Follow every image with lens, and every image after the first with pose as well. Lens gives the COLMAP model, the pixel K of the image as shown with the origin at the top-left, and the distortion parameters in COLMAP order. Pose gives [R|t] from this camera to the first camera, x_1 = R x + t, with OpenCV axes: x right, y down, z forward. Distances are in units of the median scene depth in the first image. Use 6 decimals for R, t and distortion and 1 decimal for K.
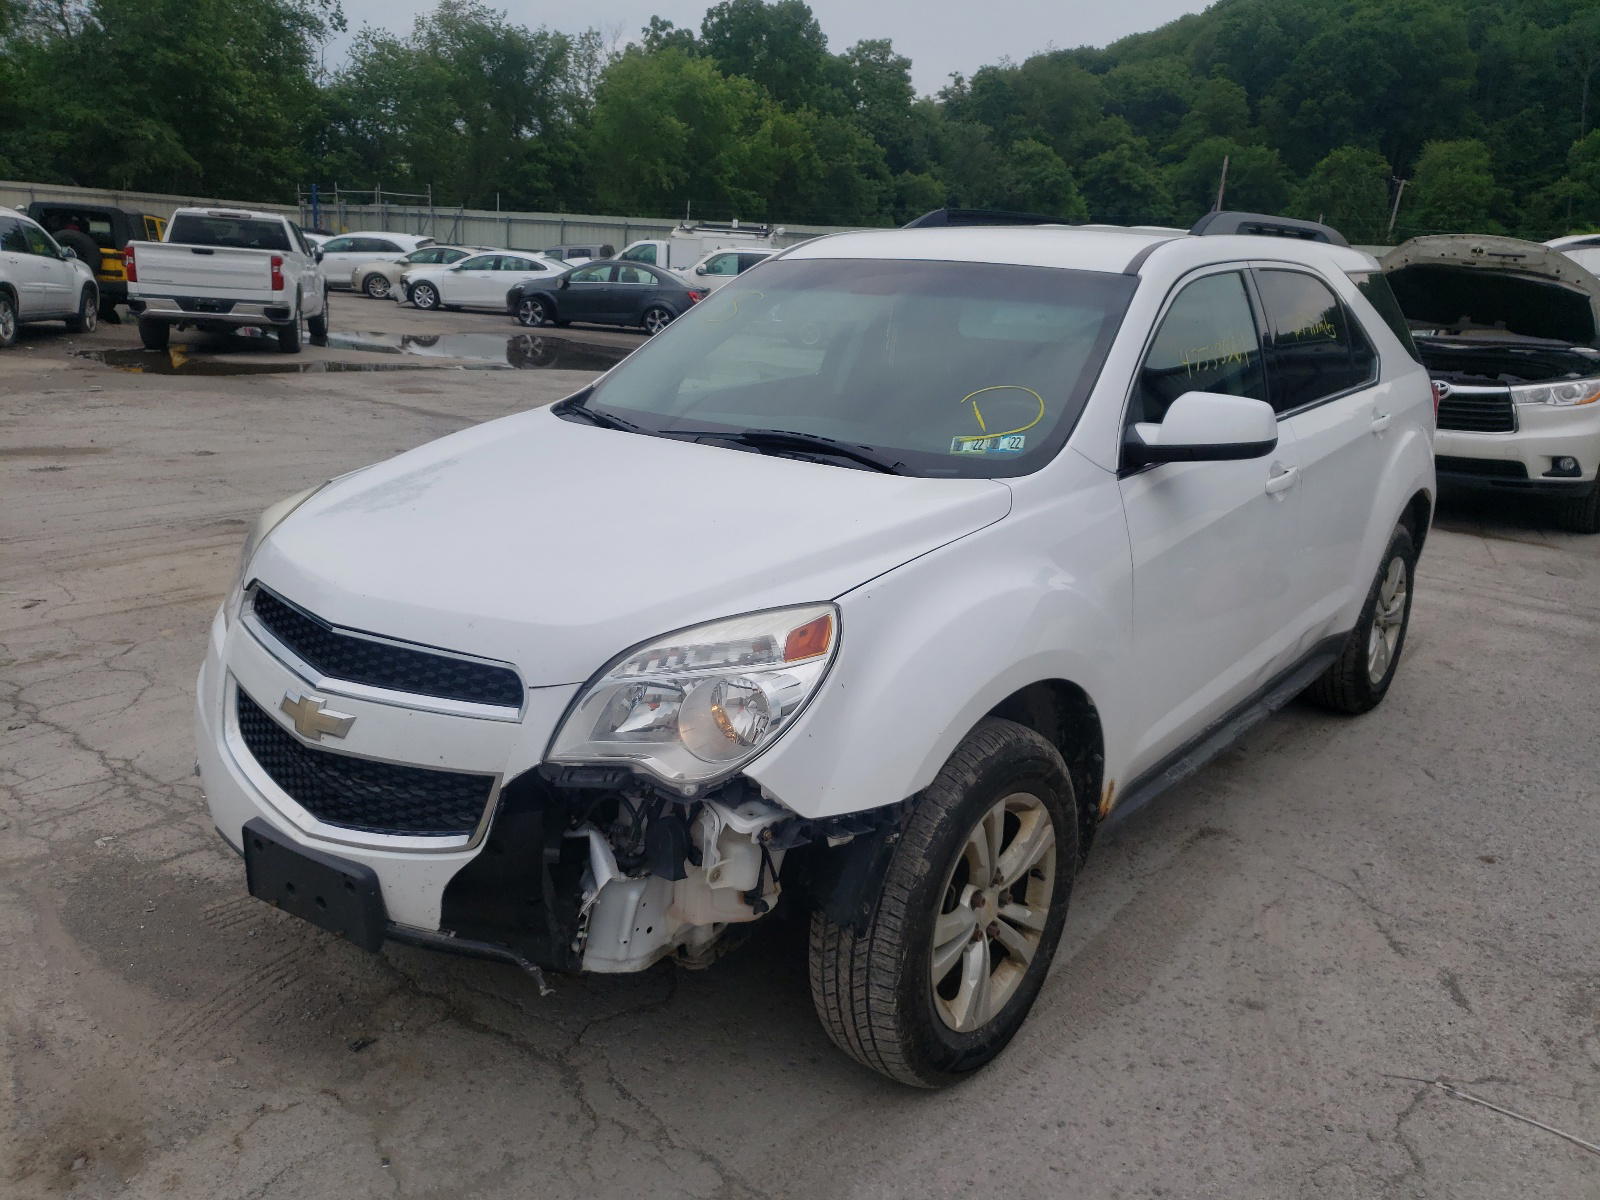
lens RADIAL K [[1246.2, 0, 797.7], [0, 1246.2, 562.3], [0, 0, 1]] dist [-0.003322, 0.008176]
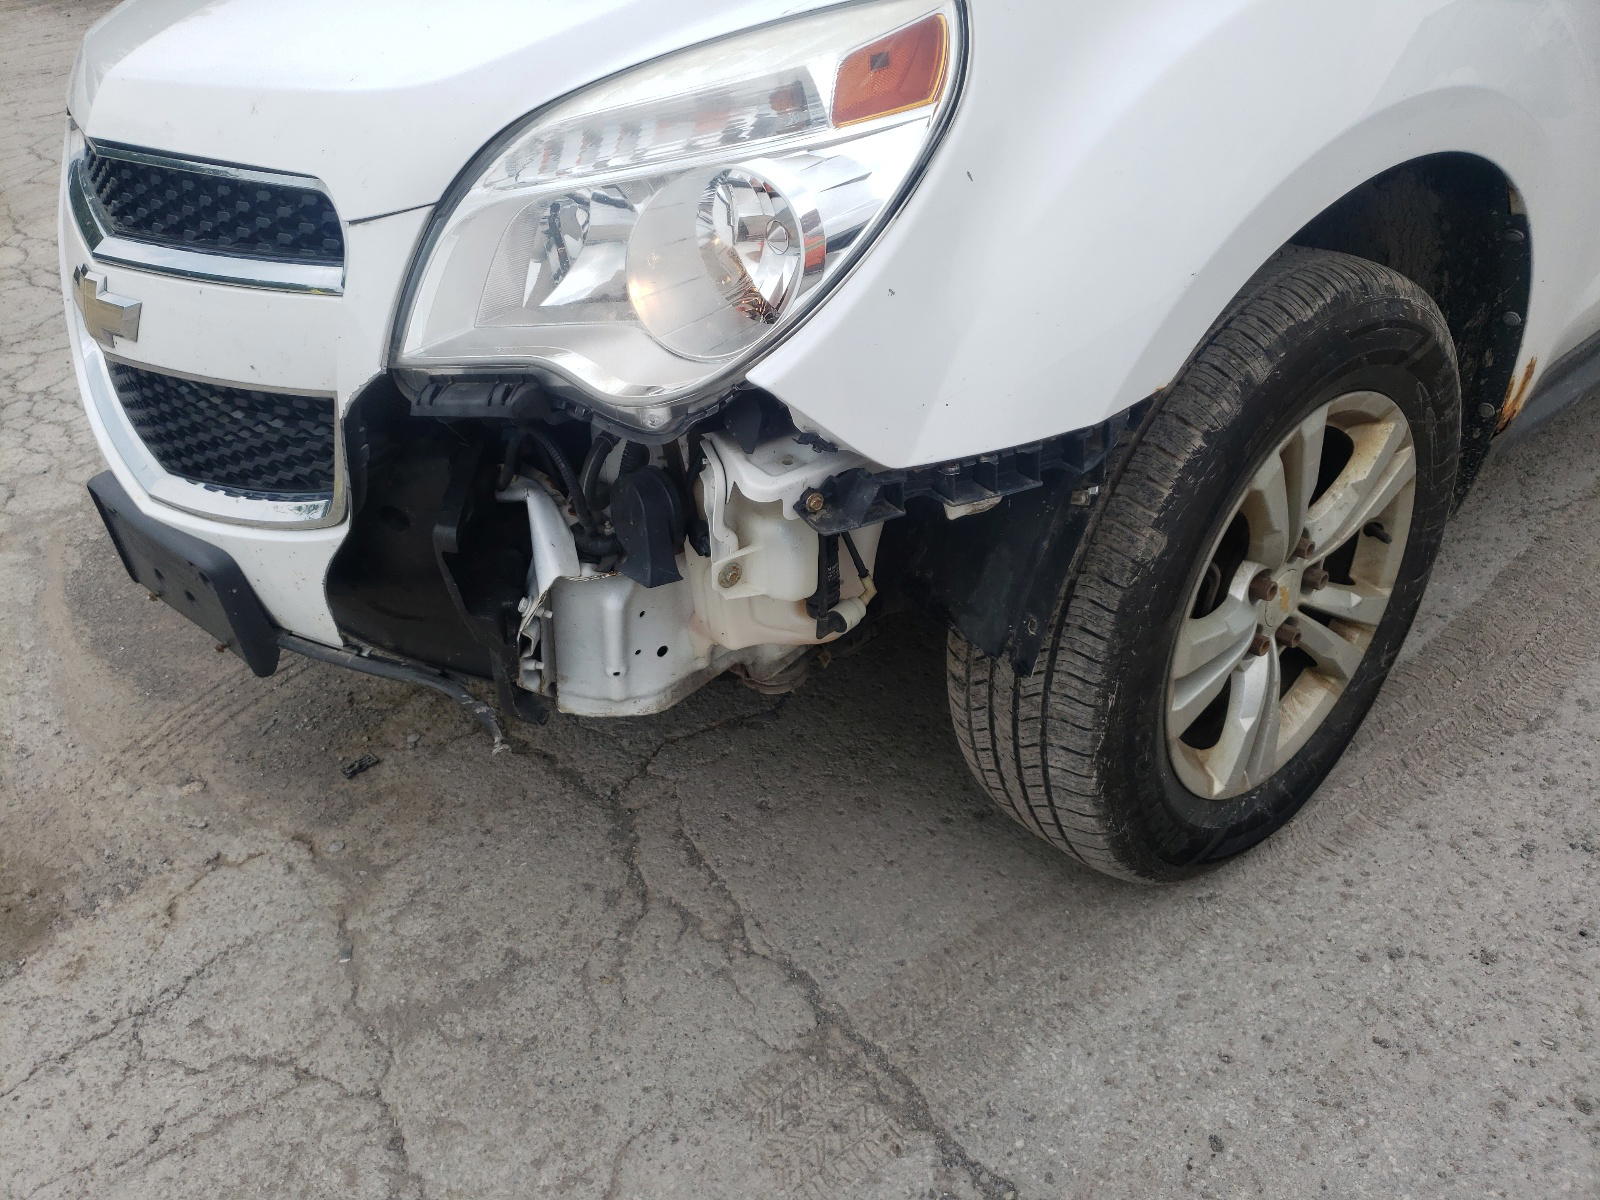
lens RADIAL K [[1236.3, 0, 800.0], [0, 1236.3, 600.0], [0, 0, 1]] dist [0.092220, -0.110751]
pose [[0.976487, 0.000207, -0.215575, 0.066139], [0.072824, 0.940895, 0.330777, 0.079947], [0.202902, -0.338699, 0.918757, 0.462792]]
